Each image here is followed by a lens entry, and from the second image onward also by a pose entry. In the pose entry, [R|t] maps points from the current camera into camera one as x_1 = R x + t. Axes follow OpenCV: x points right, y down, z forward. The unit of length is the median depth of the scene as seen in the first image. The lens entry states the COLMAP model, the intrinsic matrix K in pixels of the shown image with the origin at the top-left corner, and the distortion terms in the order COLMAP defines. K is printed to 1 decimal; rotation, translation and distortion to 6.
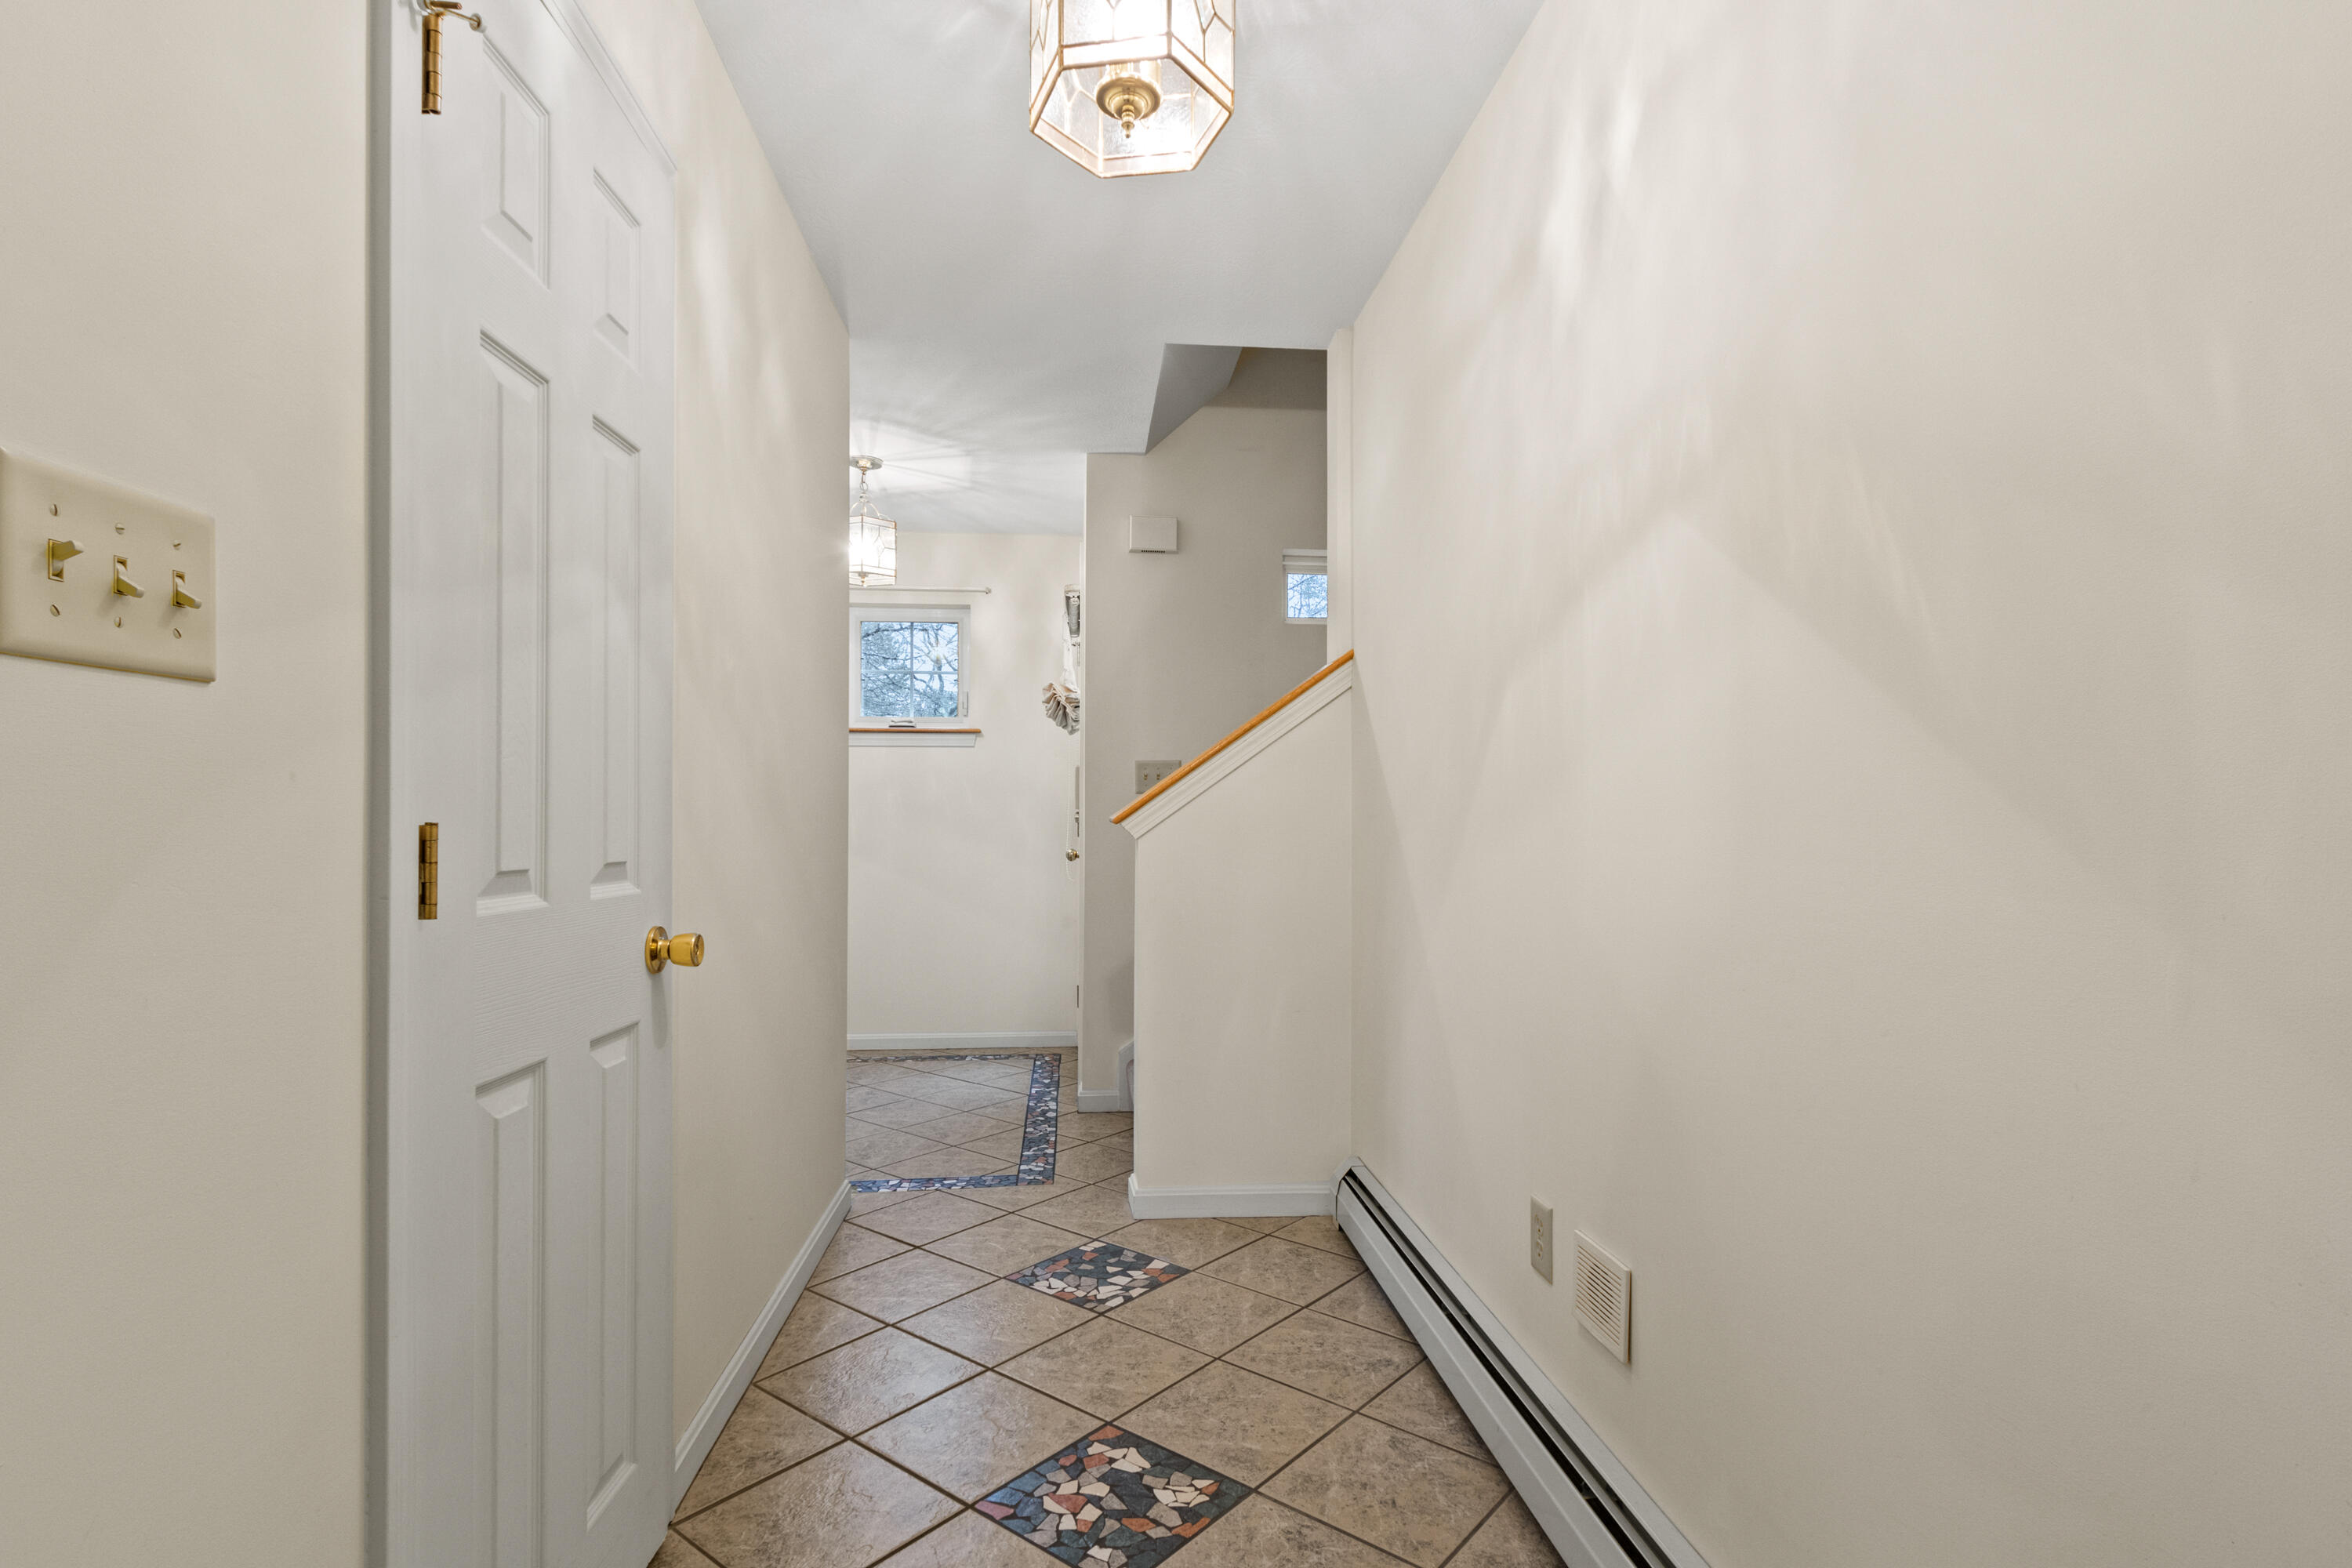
lens RADIAL K [[1112.2, 0, 1168.5], [0, 1112.2, 808.5], [0, 0, 1]] dist [0.005491, -0.000131]
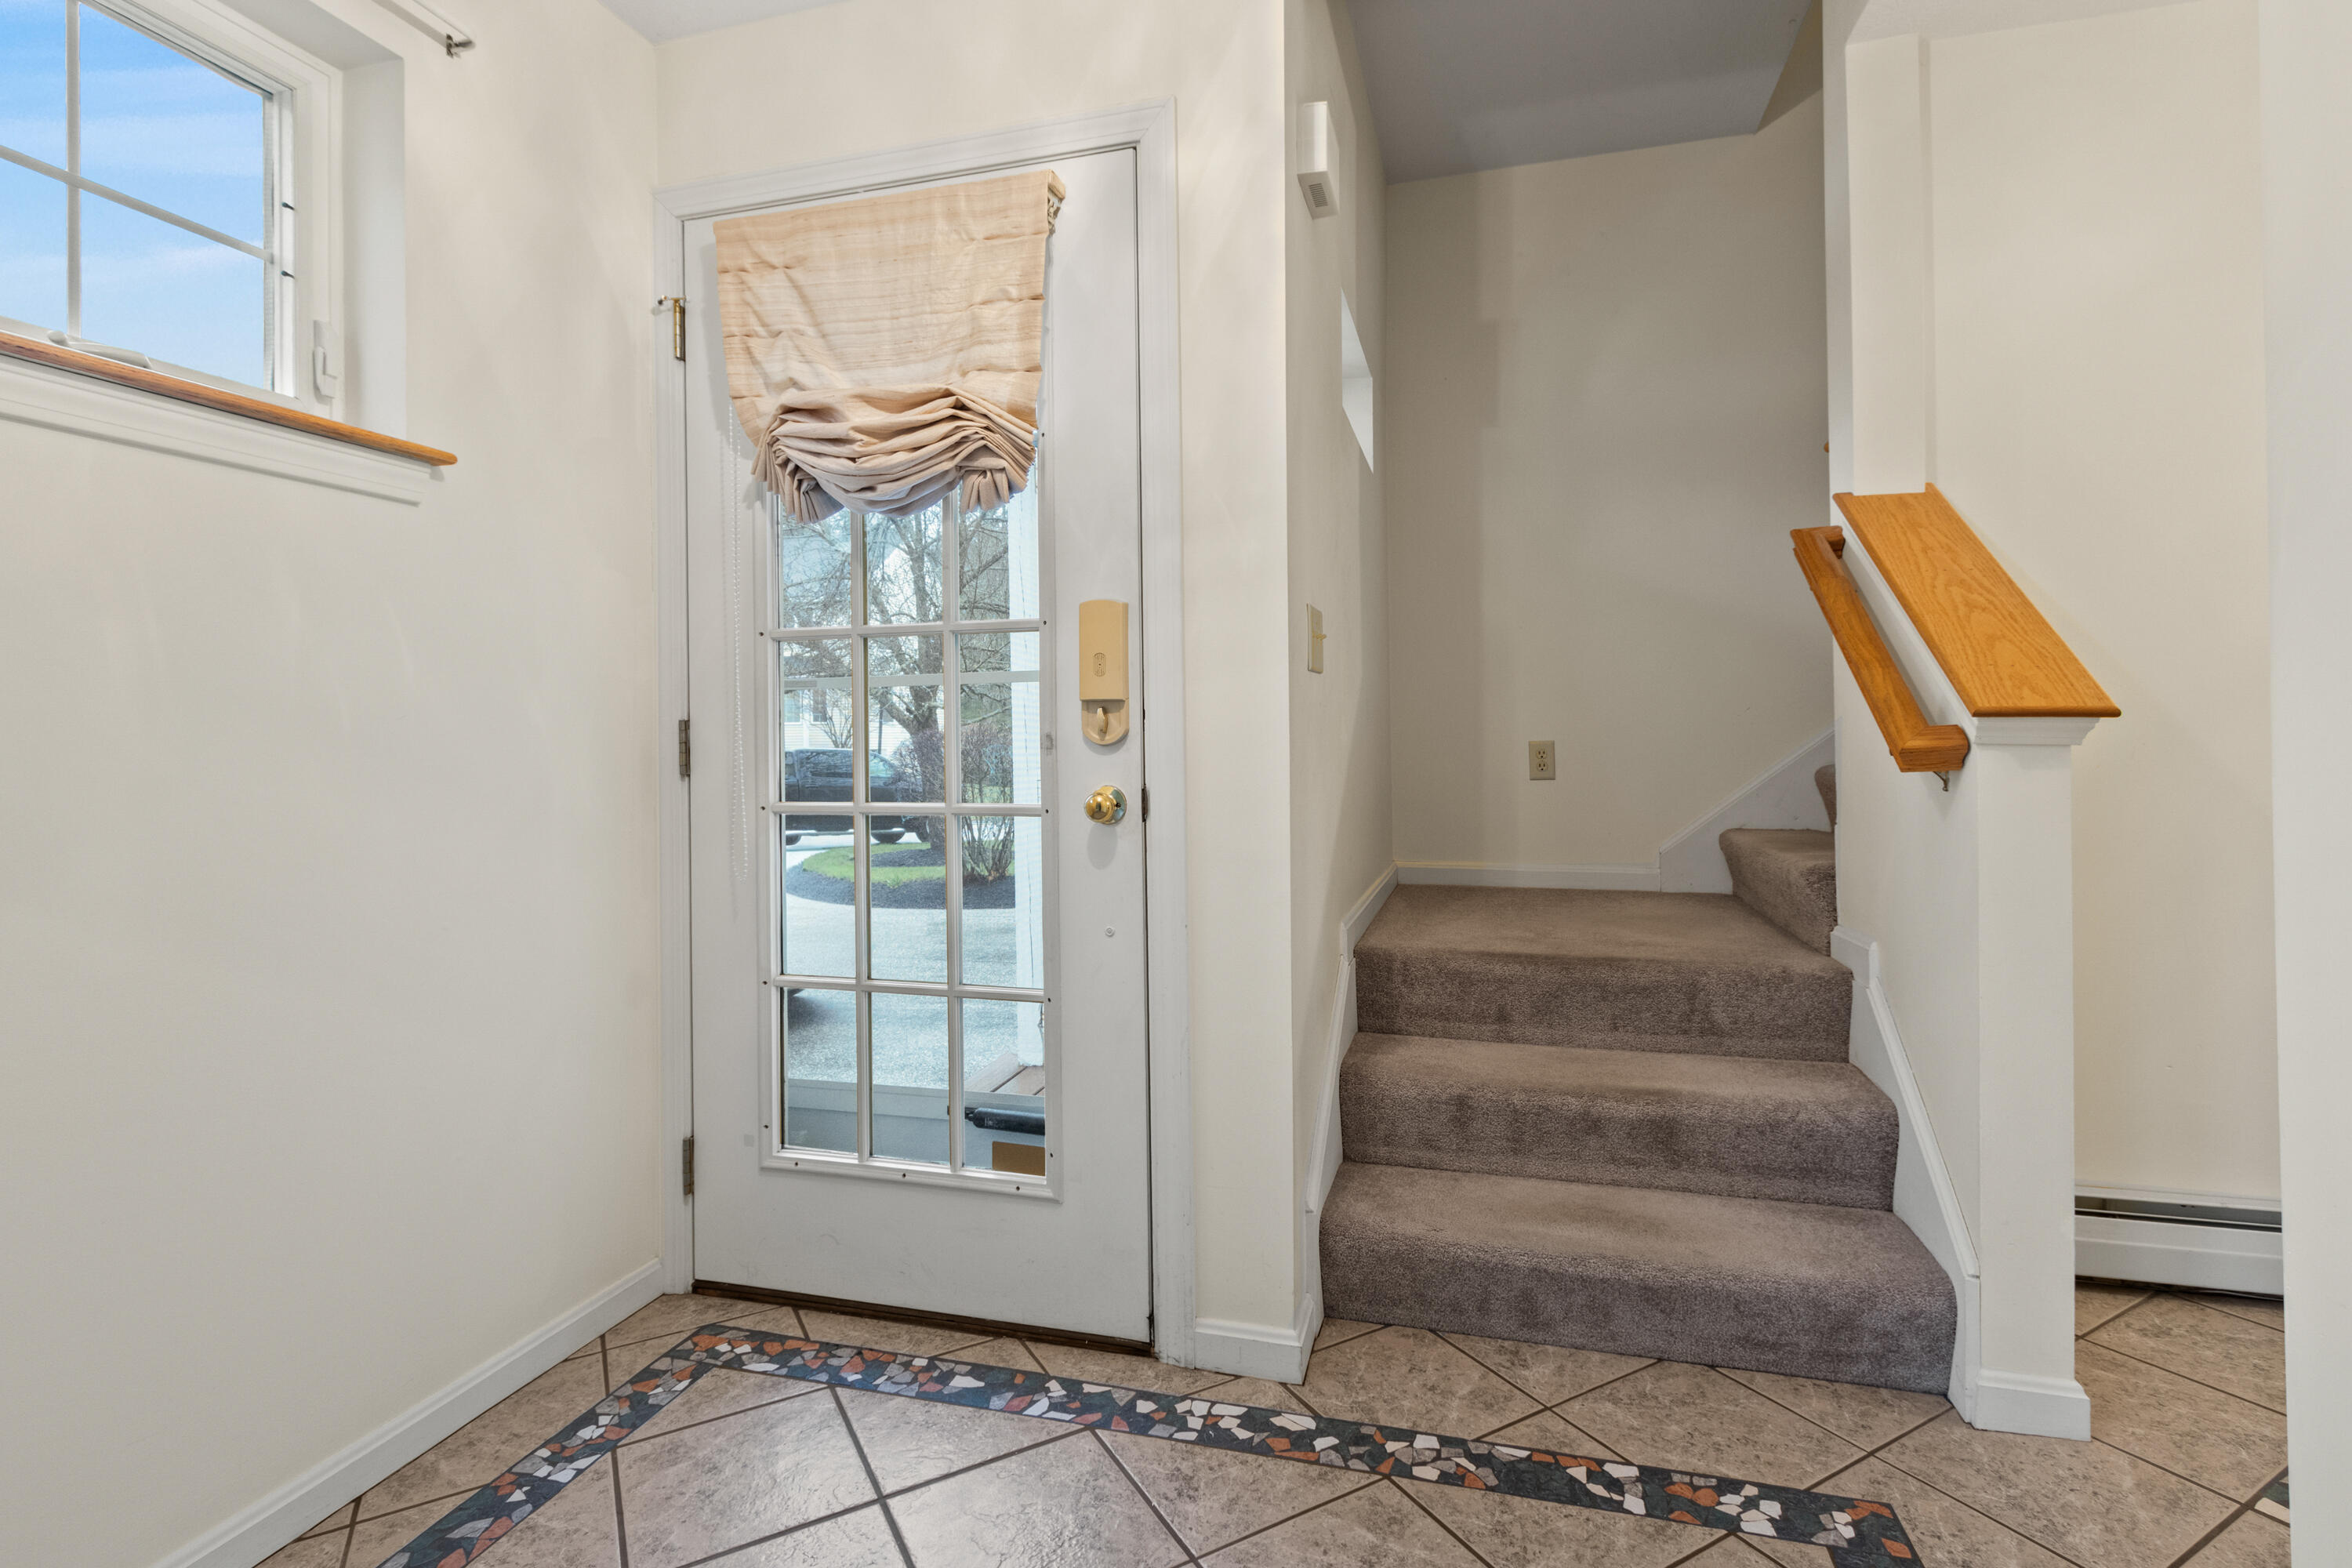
lens RADIAL K [[1112.2, 0, 1177.2], [0, 1112.2, 762.6], [0, 0, 1]] dist [0.005491, -0.000131]
pose [[0.362208, -0.016541, 0.931951, -0.520314], [0.002136, 0.999855, 0.016916, 0.020249], [-0.932095, -0.004137, 0.362191, 0.911955]]
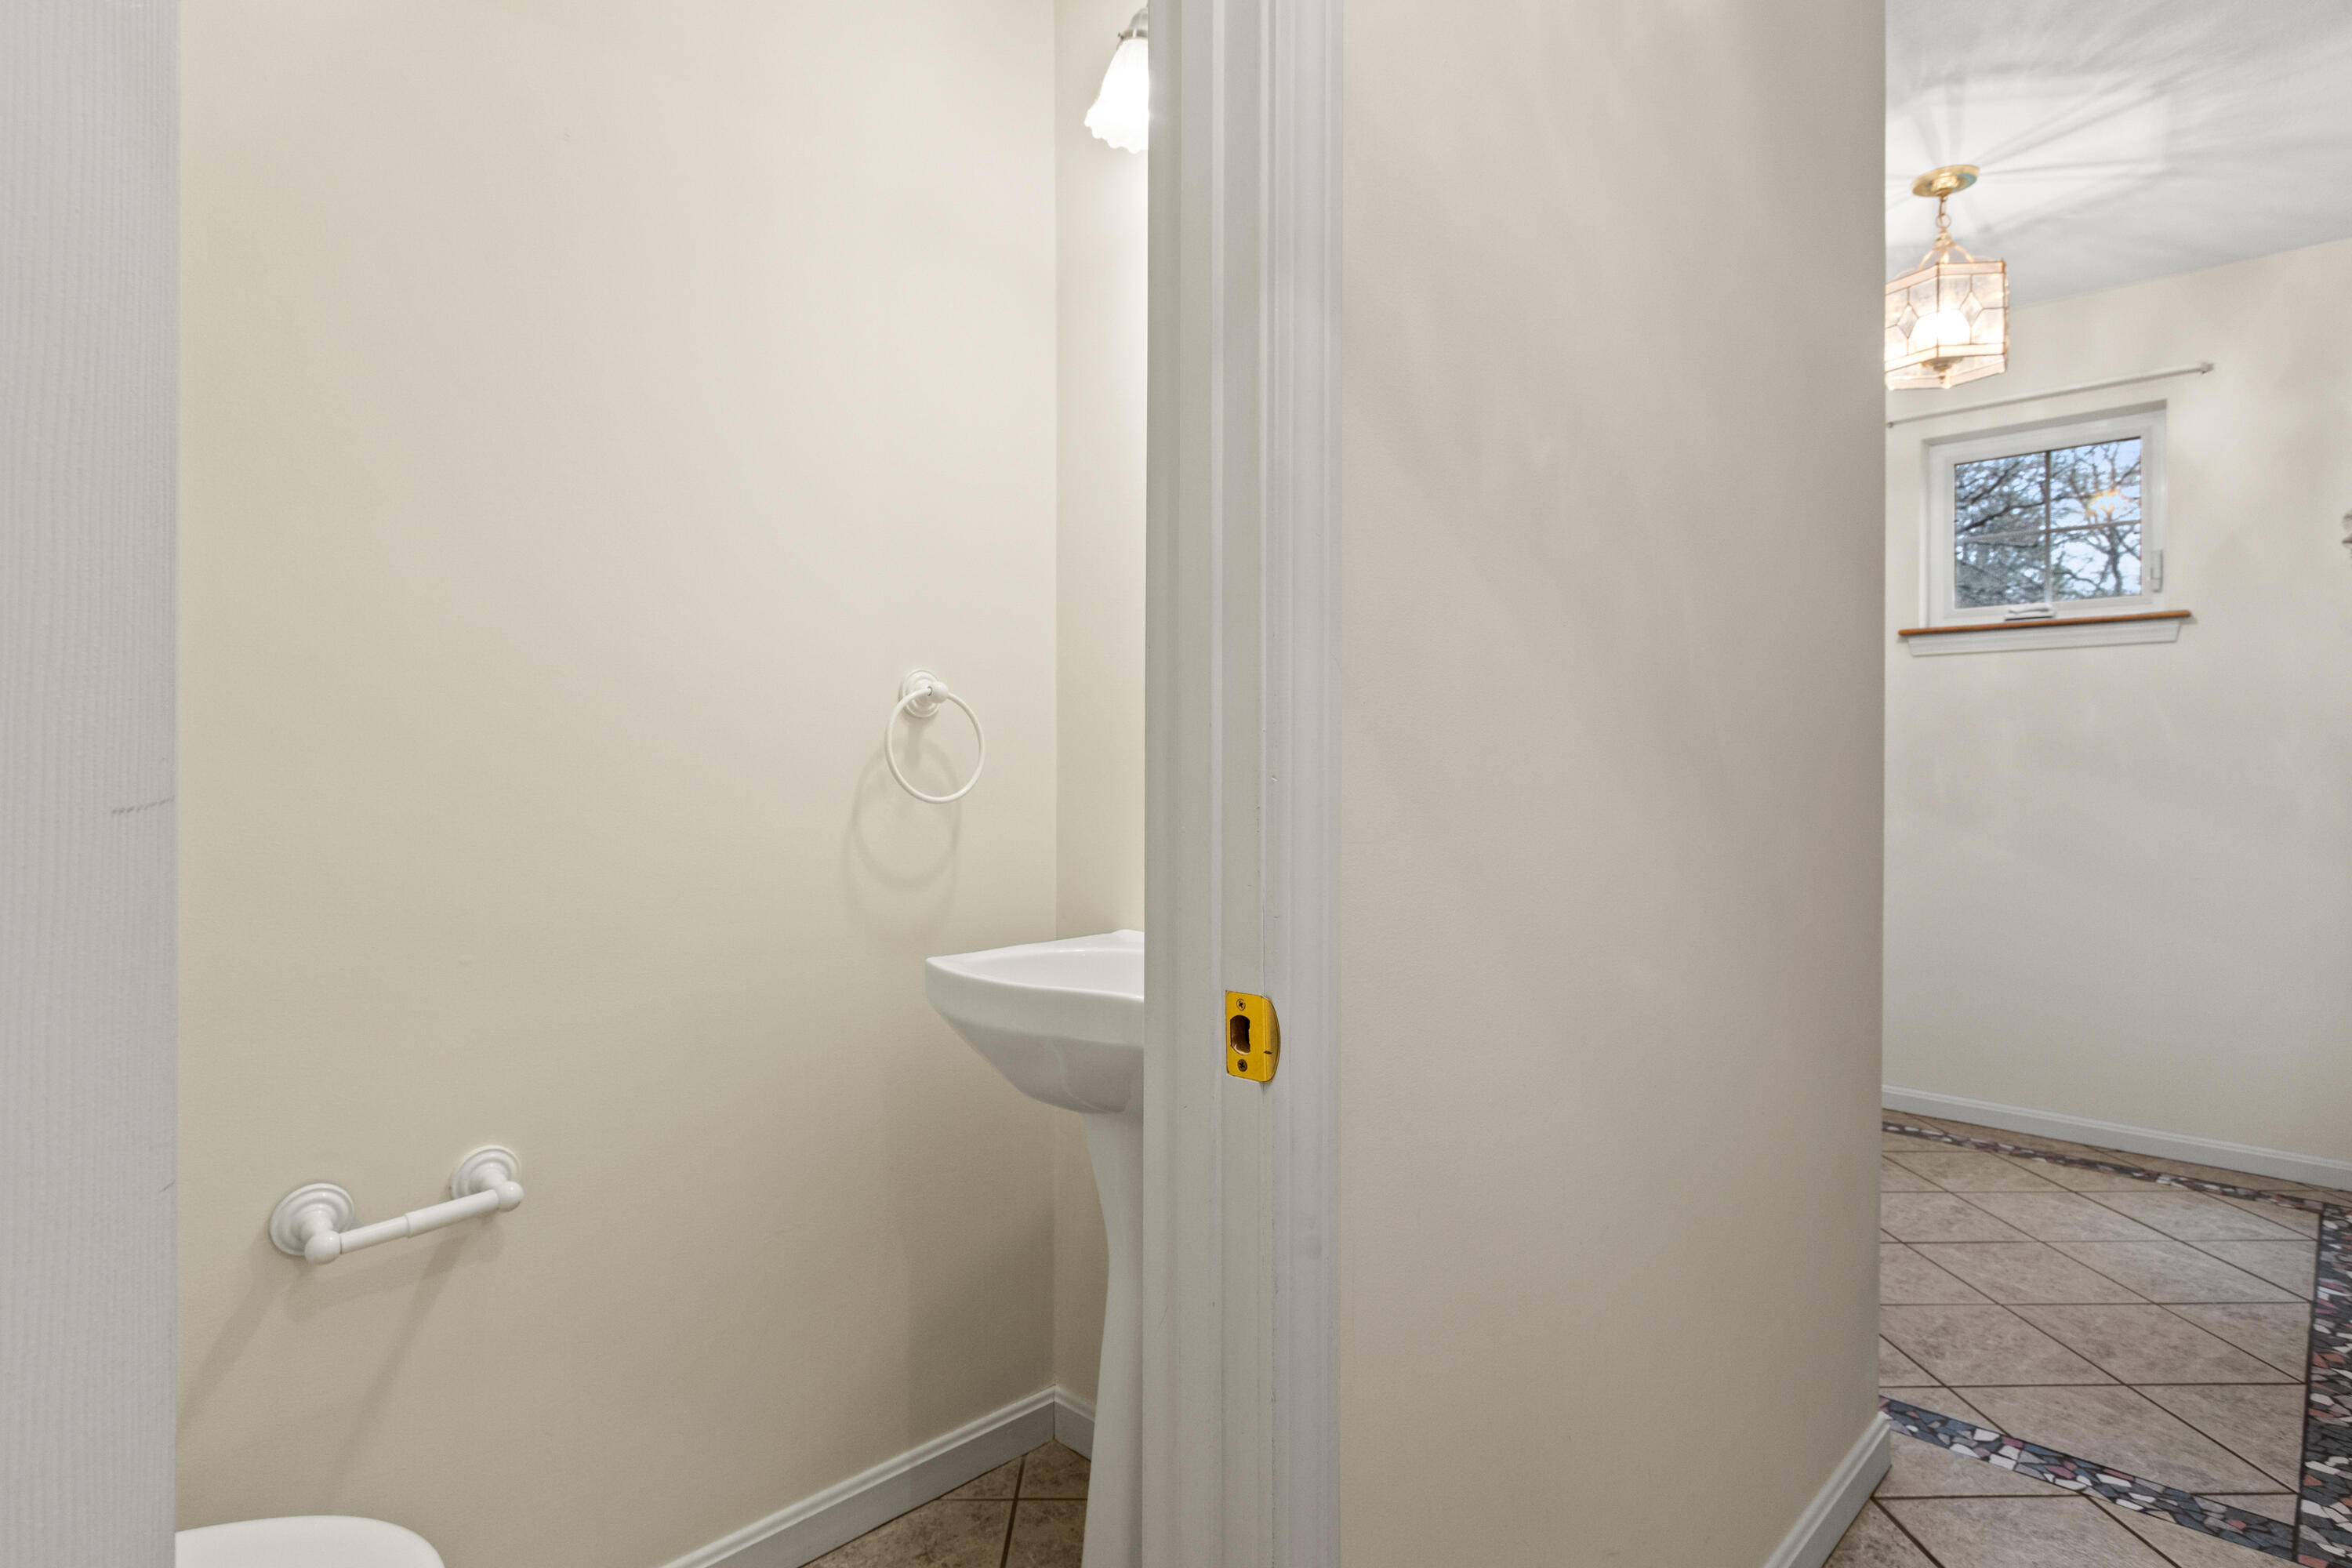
lens RADIAL K [[1179.0, 0, 1182.0], [0, 1179.0, 771.0], [0, 0, 1]] dist [-0.005523, 0.001319]
pose [[0.641033, 0.001744, -0.767512, -0.048526], [0.008566, 0.999919, 0.009427, 0.002268], [0.767466, -0.012618, 0.640966, 0.277695]]
